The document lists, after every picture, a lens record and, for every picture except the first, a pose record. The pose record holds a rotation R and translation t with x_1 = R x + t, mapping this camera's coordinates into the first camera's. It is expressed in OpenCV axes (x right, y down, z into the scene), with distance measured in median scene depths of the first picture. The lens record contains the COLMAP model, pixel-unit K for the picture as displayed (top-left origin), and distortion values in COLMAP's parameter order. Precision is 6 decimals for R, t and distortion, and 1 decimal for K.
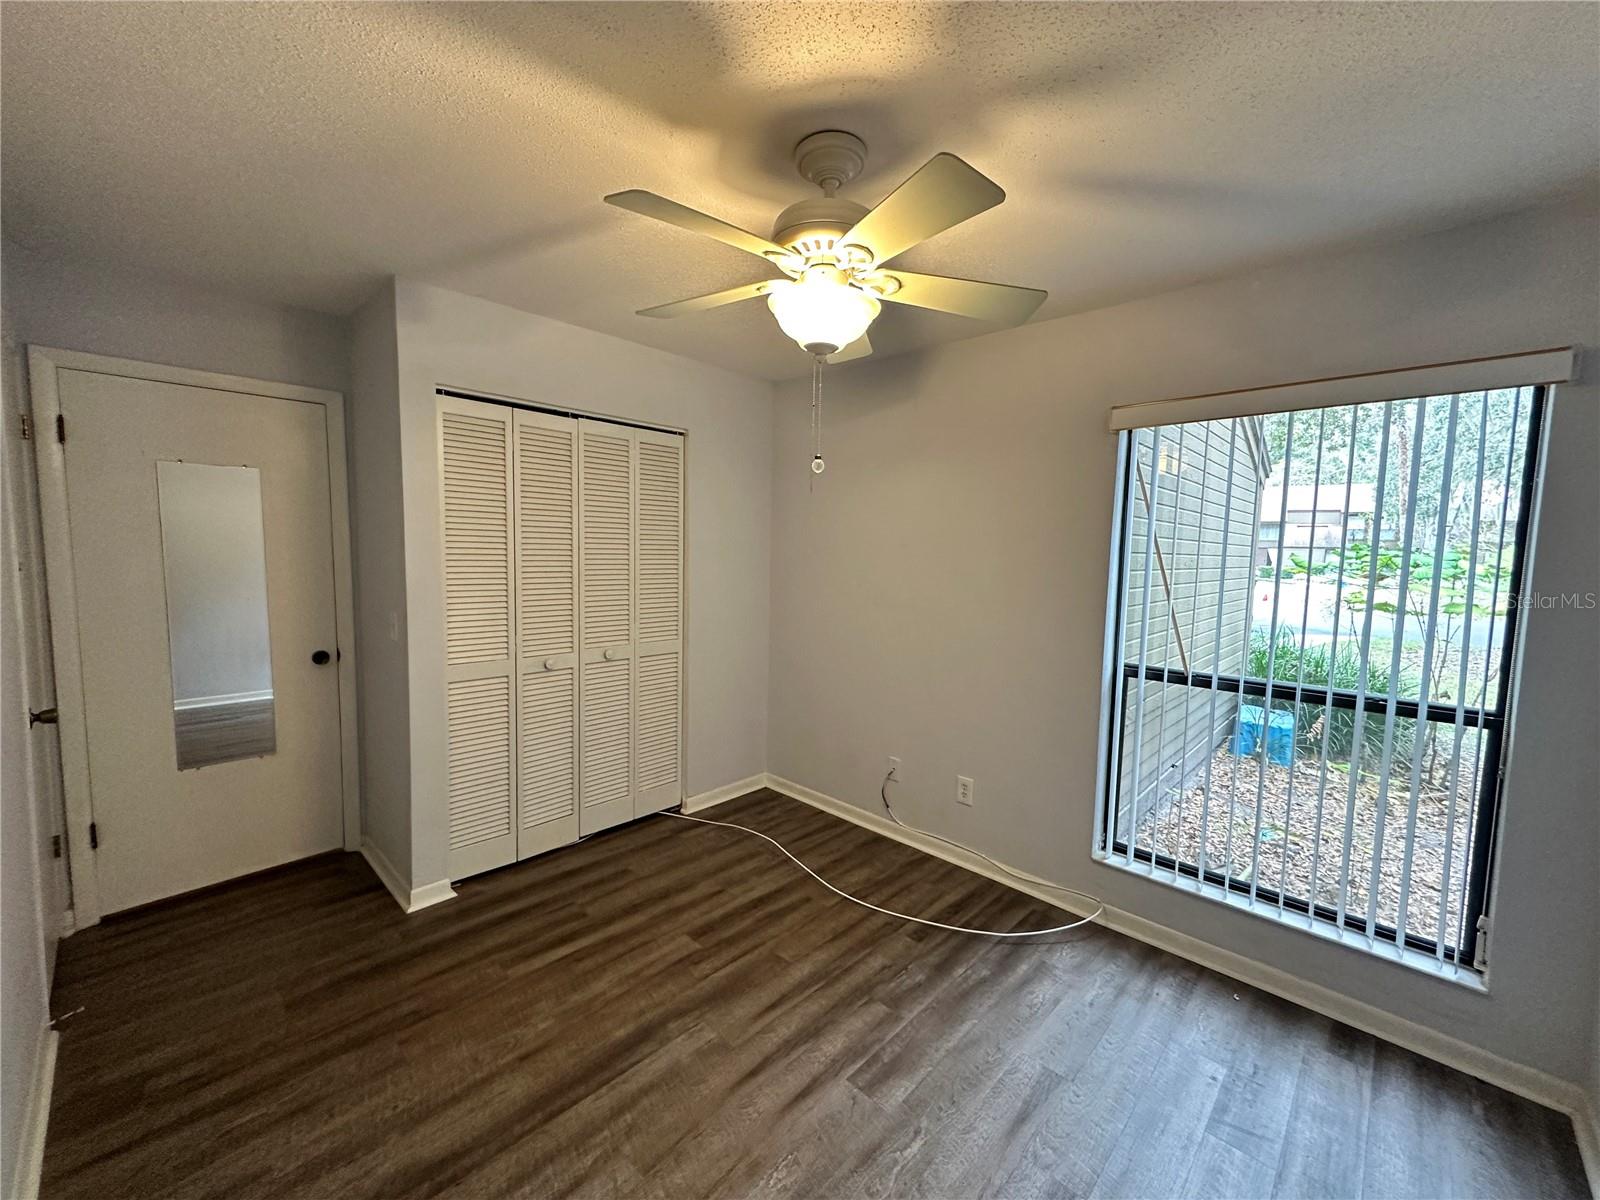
lens RADIAL K [[640.1, 0, 794.9], [0, 640.1, 599.2], [0, 0, 1]] dist [0.012618, -0.002289]
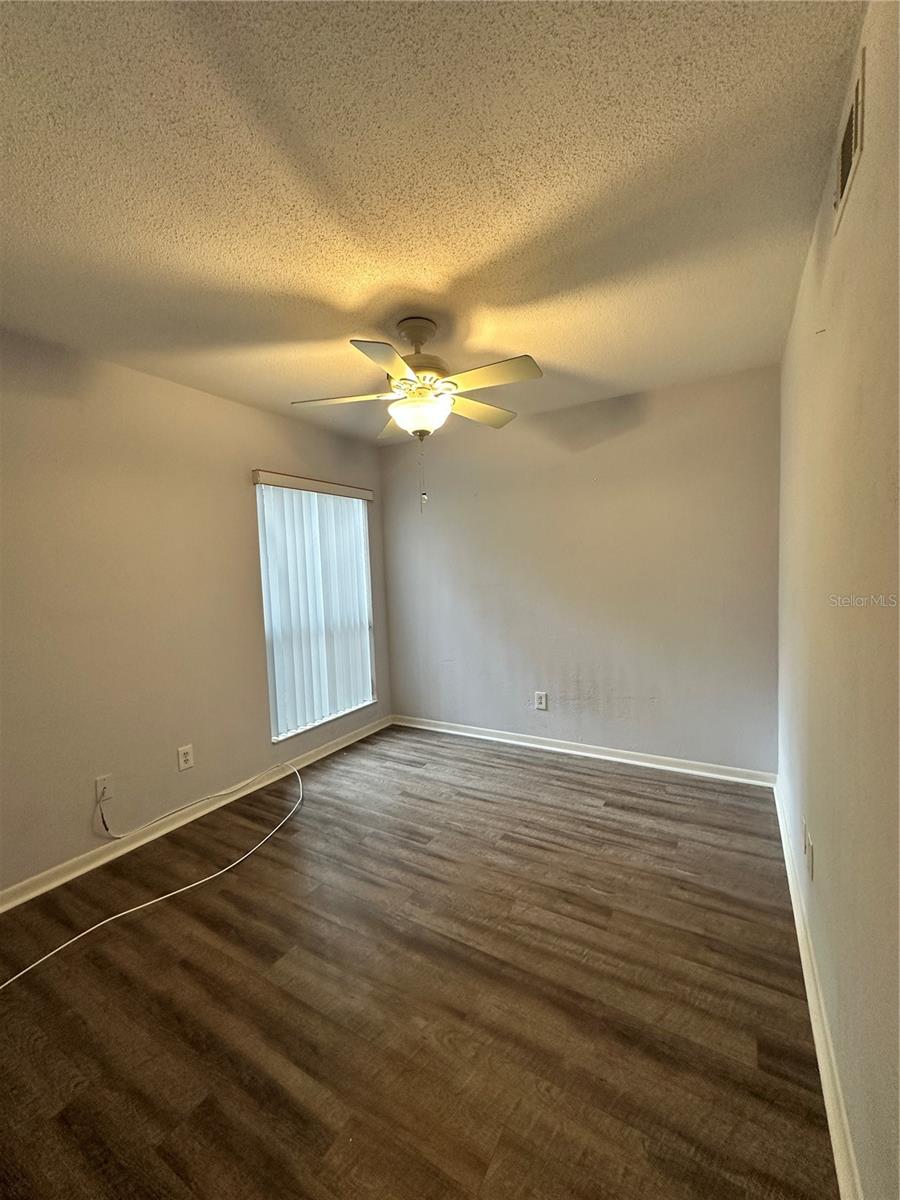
lens RADIAL K [[480.1, 0, 451.5], [0, 480.1, 603.8], [0, 0, 1]] dist [0.012618, -0.002289]
pose [[-0.233982, -0.087775, 0.968271, -0.893159], [0.109581, 0.987189, 0.115970, -0.047252], [-0.966046, 0.133239, -0.221366, 0.866404]]
